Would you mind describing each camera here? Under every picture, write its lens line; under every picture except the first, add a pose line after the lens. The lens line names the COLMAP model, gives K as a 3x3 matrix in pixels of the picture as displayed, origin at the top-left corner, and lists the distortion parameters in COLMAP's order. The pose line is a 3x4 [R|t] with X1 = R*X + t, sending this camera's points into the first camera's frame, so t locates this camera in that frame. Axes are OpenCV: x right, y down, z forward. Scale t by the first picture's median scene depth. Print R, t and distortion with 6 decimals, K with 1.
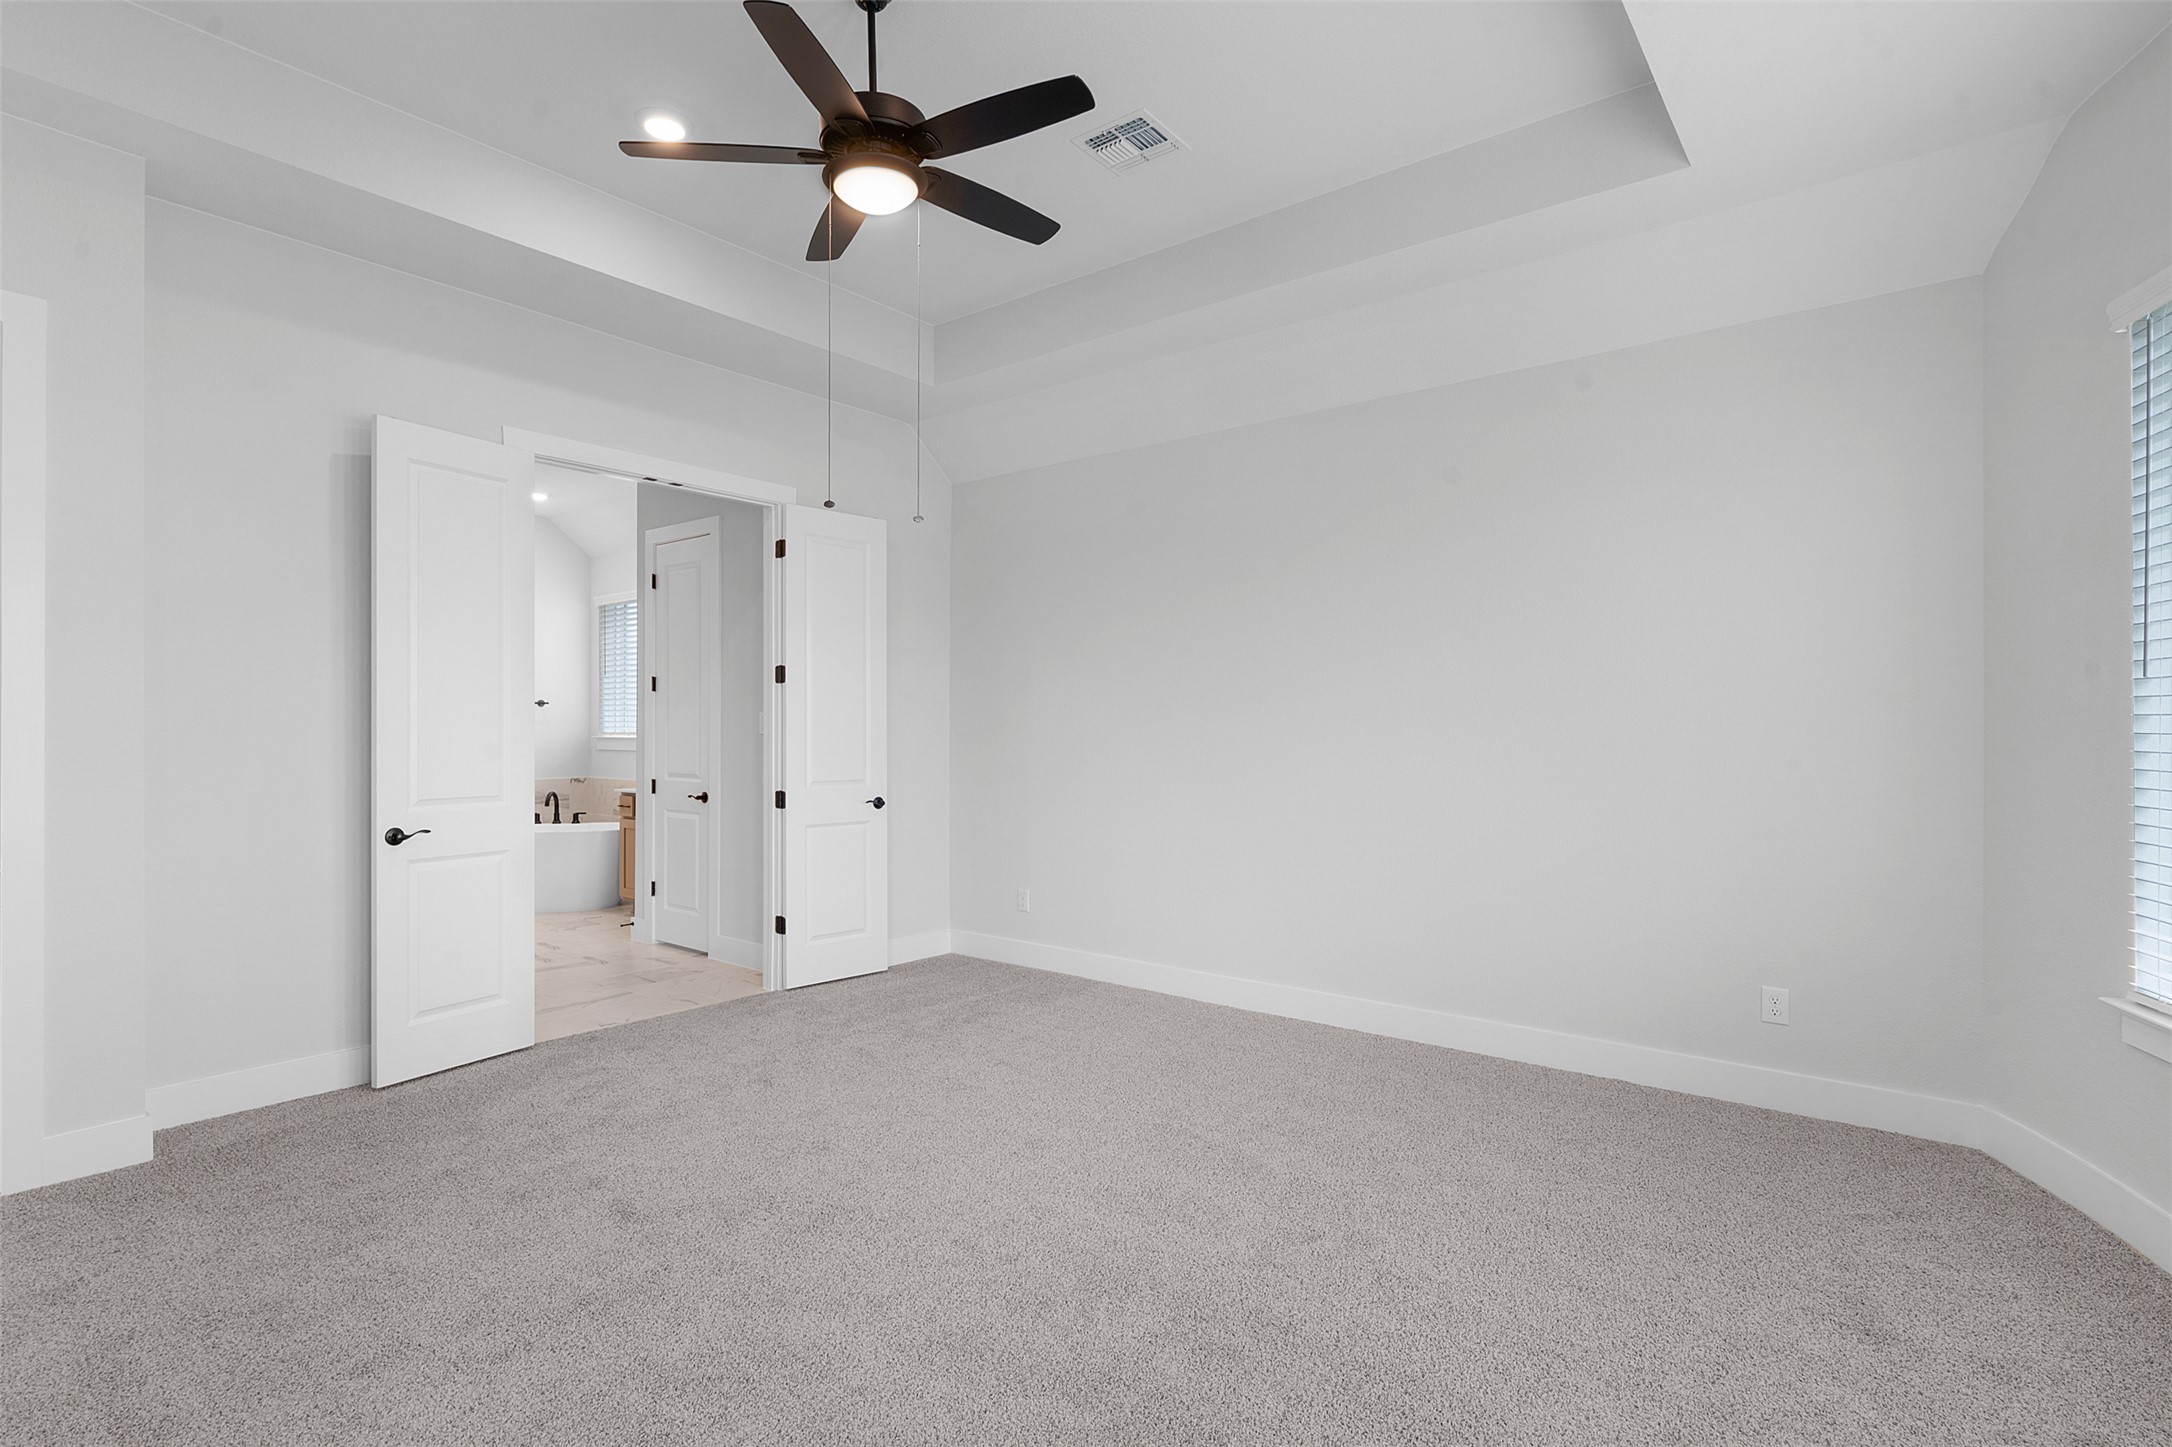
lens RADIAL K [[1057.3, 0, 1081.5], [0, 1057.3, 717.6], [0, 0, 1]] dist [0.009256, -0.001930]
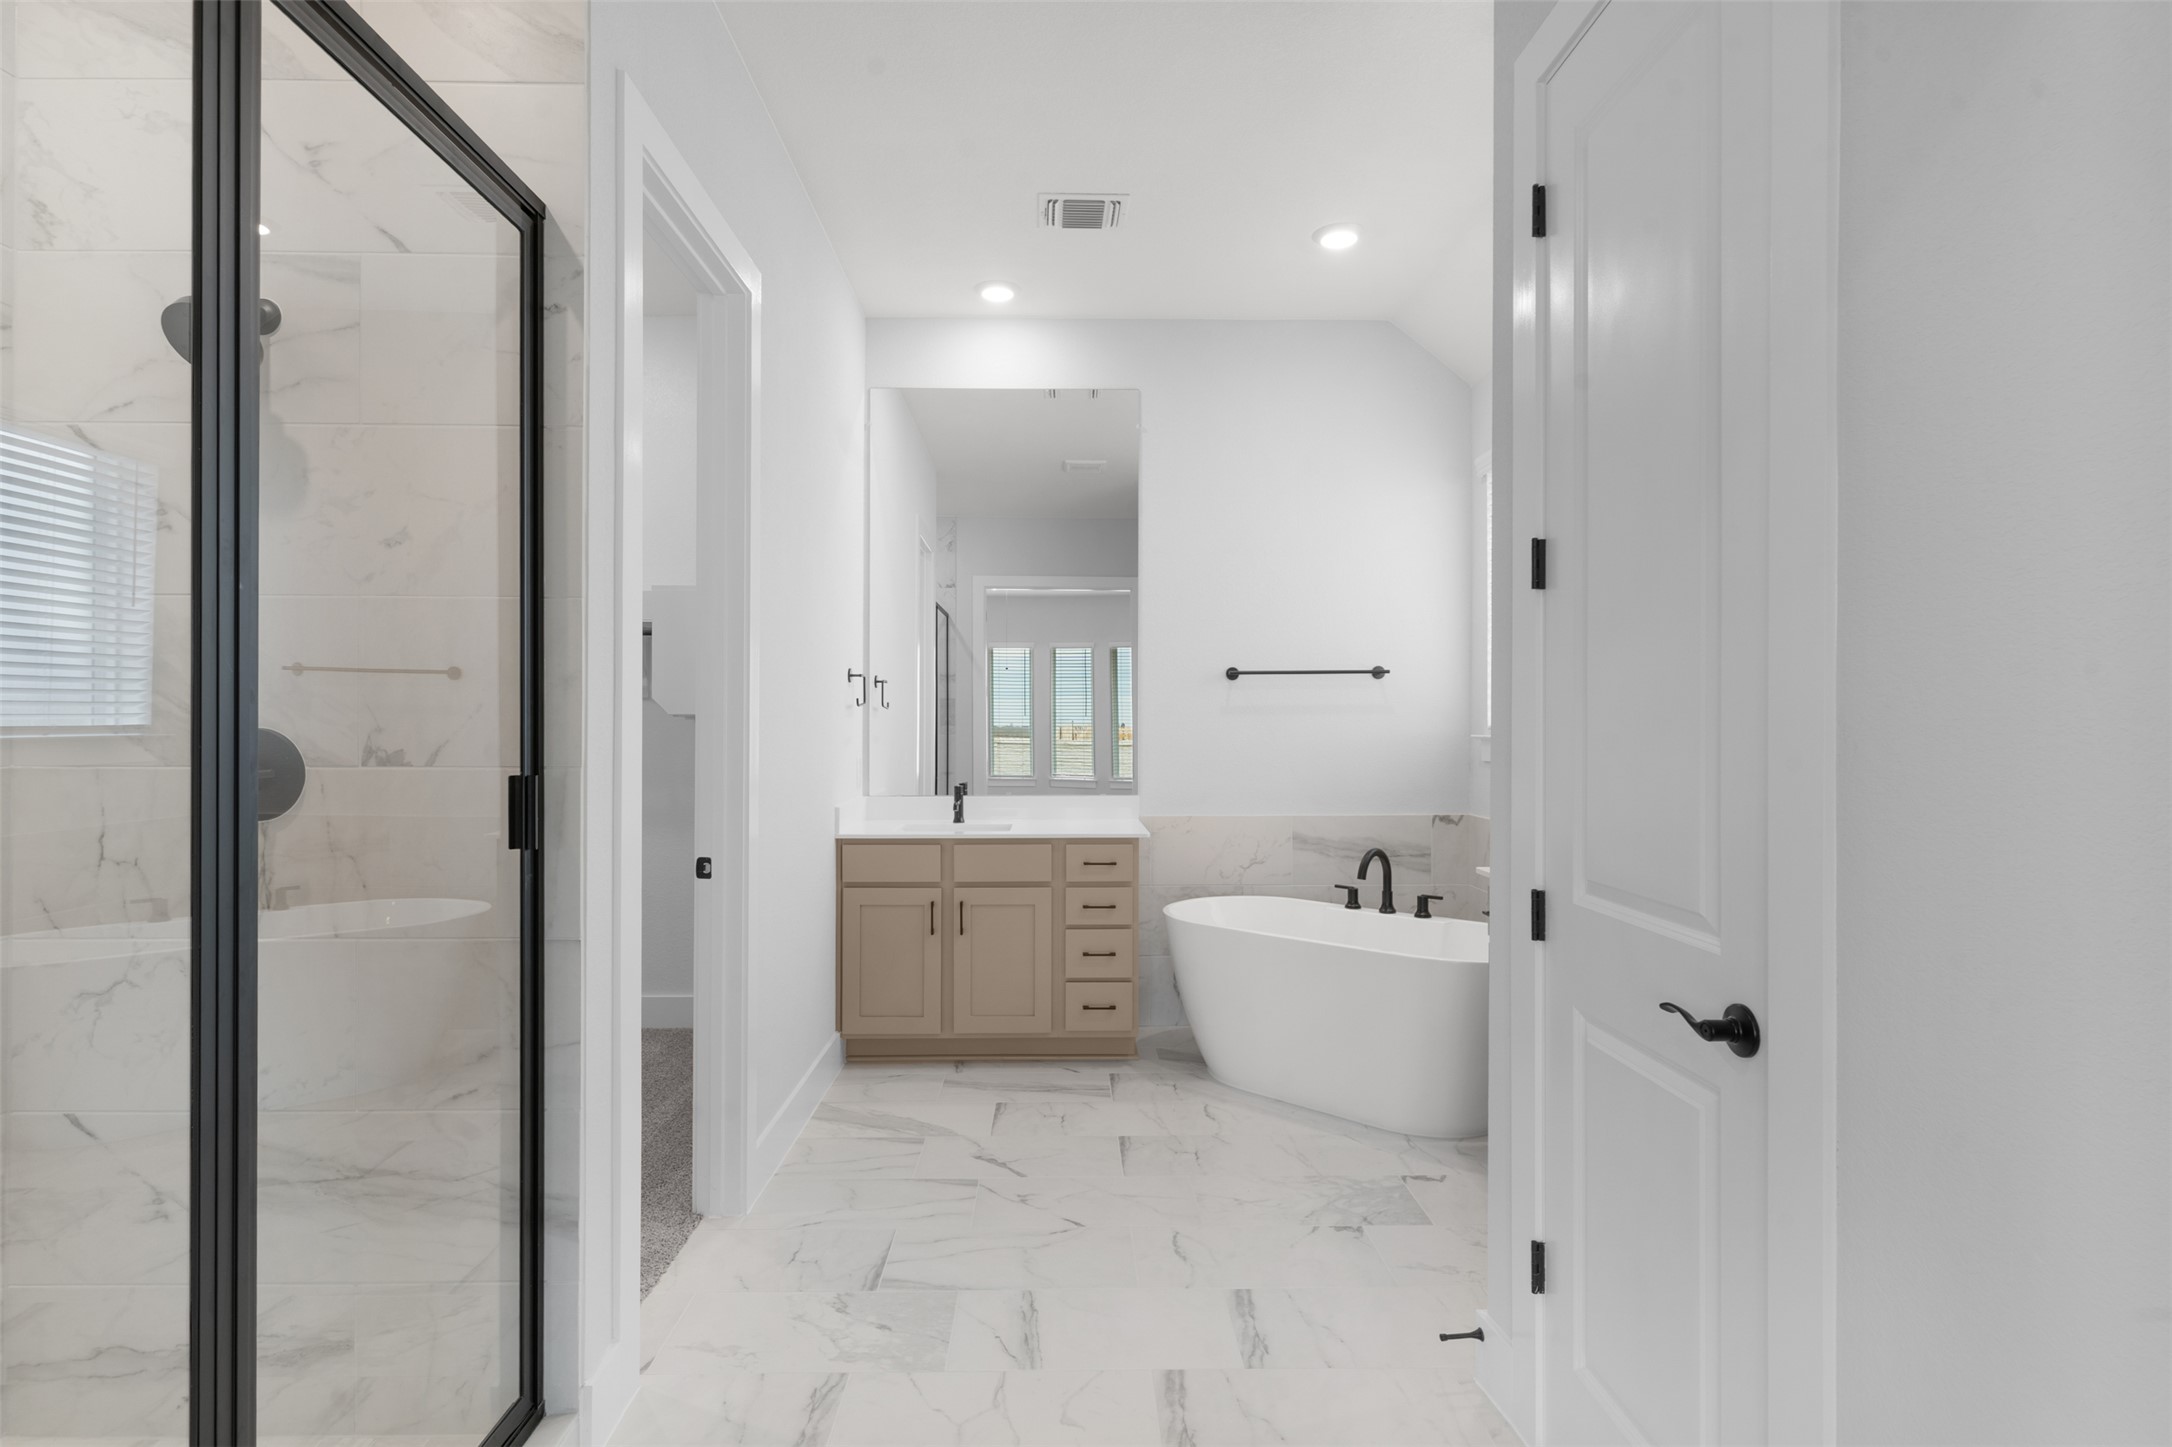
lens RADIAL K [[1057.3, 0, 1086.3], [0, 1057.3, 717.4], [0, 0, 1]] dist [0.009256, -0.001930]
pose [[0.644429, 0.002232, -0.764661, -0.212042], [0.003085, 0.999980, 0.005519, 0.007014], [0.764658, -0.005916, 0.644409, 0.581061]]
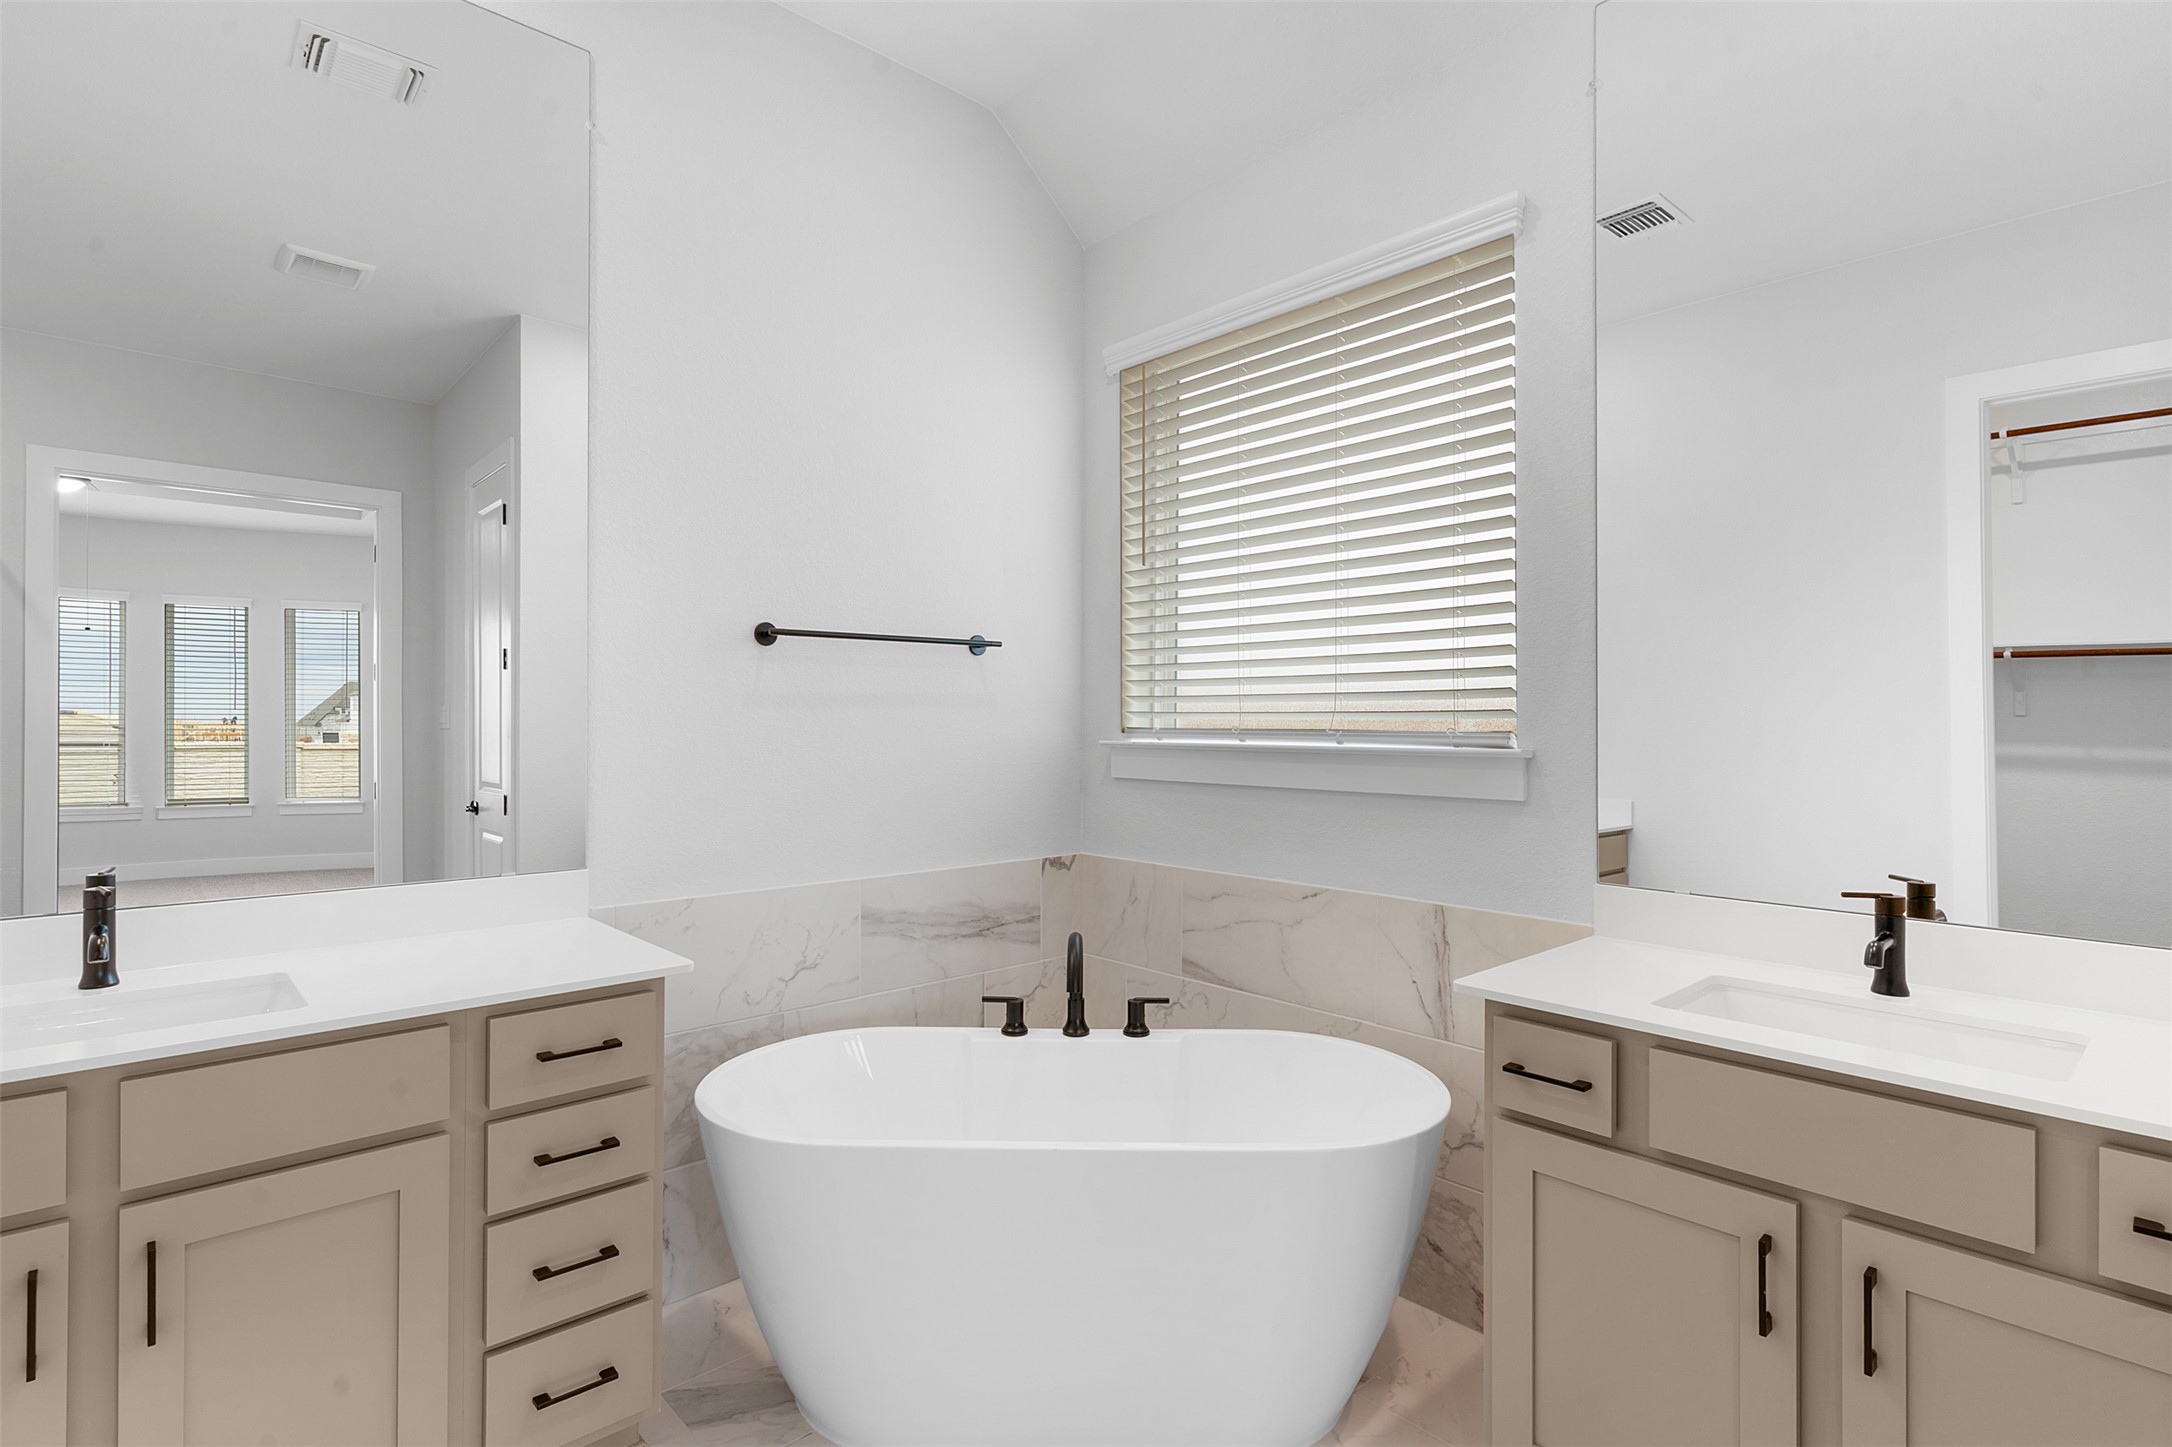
lens RADIAL K [[1057.3, 0, 1073.9], [0, 1057.3, 716.2], [0, 0, 1]] dist [0.009256, -0.001930]
pose [[0.987012, 0.008557, -0.160421, -0.449177], [-0.007852, 0.999957, 0.005023, 0.009117], [0.160457, -0.003698, 0.987036, 0.707241]]
